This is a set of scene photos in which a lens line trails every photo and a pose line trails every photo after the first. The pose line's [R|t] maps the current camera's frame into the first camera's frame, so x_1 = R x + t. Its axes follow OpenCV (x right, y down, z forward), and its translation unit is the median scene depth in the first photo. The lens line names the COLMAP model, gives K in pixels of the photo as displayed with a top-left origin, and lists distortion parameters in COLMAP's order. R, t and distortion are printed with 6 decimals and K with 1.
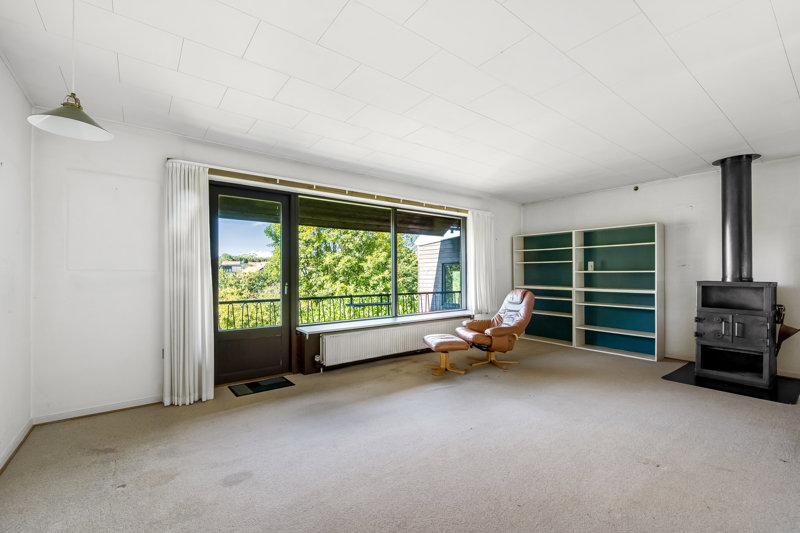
lens RADIAL K [[369.4, 0, 403.5], [0, 369.4, 272.5], [0, 0, 1]] dist [0.005759, 0.000023]
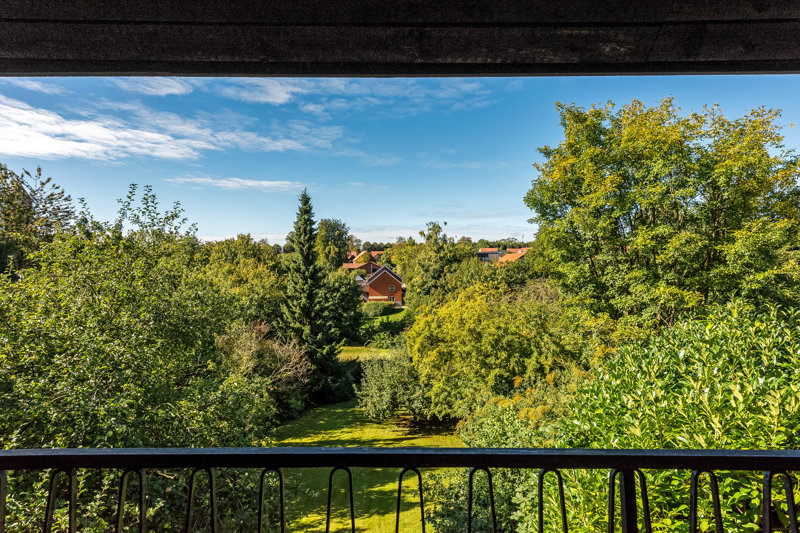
lens RADIAL K [[446.7, 0, 402.2], [0, 446.7, 264.2], [0, 0, 1]] dist [-0.000774, 0.000021]
pose [[0.807982, 0.001397, -0.589205, -0.090966], [0.003831, 0.999964, 0.007625, -0.006073], [0.589194, -0.008418, 0.807948, 0.249914]]
